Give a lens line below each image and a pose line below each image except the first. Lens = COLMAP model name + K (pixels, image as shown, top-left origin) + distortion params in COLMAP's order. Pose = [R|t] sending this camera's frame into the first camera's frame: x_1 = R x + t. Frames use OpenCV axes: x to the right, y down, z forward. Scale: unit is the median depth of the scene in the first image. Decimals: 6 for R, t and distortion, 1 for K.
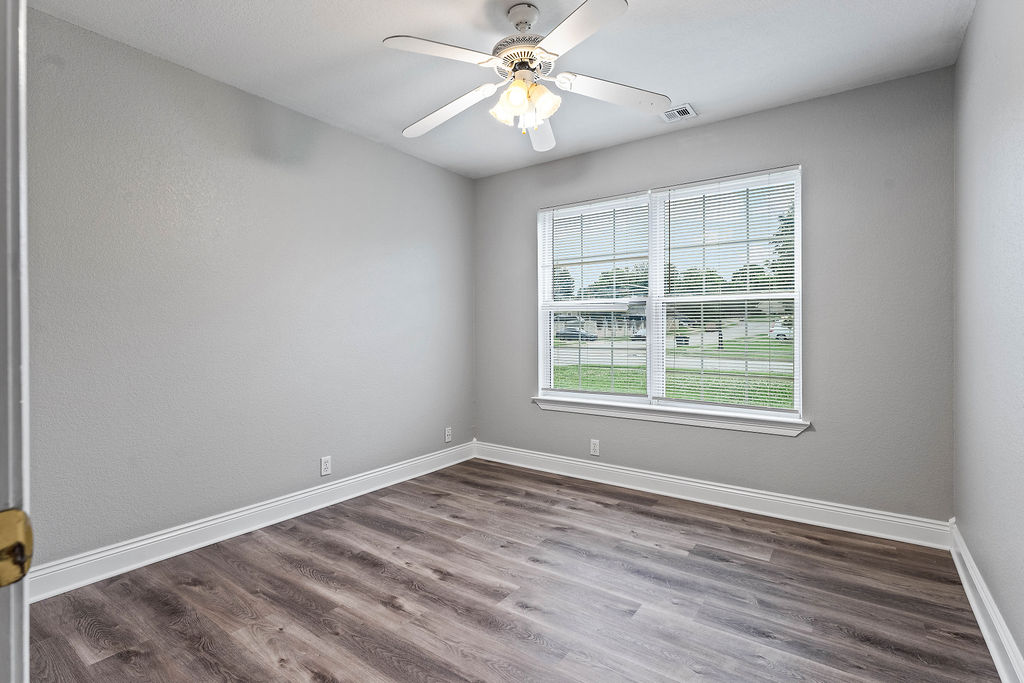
lens RADIAL K [[482.0, 0, 511.4], [0, 482.0, 333.6], [0, 0, 1]] dist [0.003123, -0.001001]
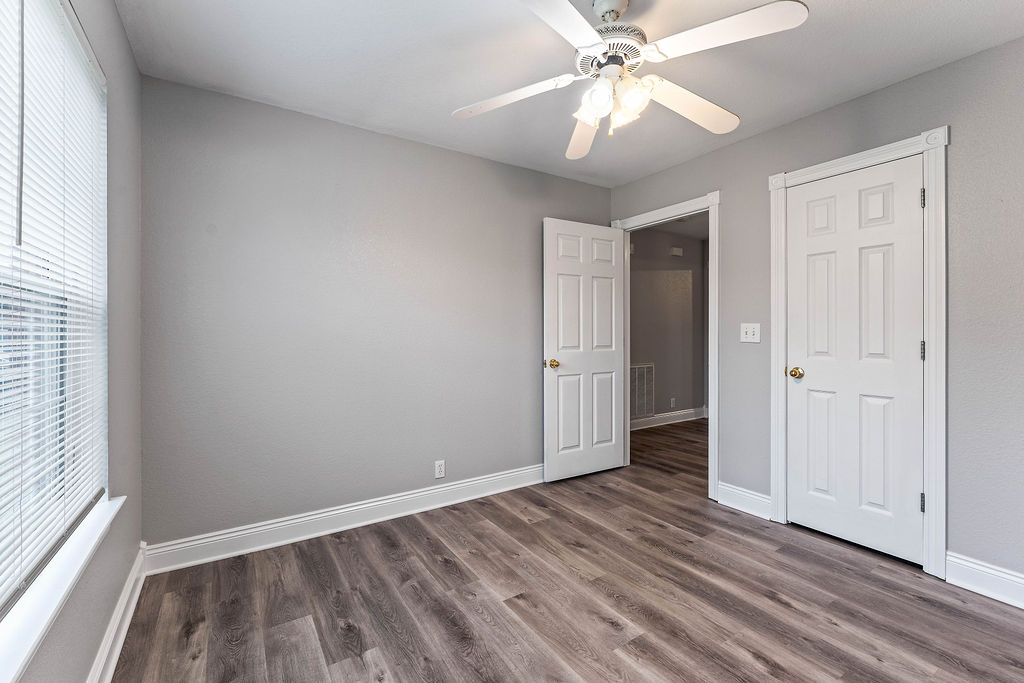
lens RADIAL K [[447.5, 0, 510.6], [0, 447.5, 340.9], [0, 0, 1]] dist [0.002694, 0.000222]
pose [[-0.936631, -0.004821, 0.350285, -0.090469], [0.002823, 0.999769, 0.021310, -0.038429], [-0.350307, 0.020948, -0.936401, 1.886833]]
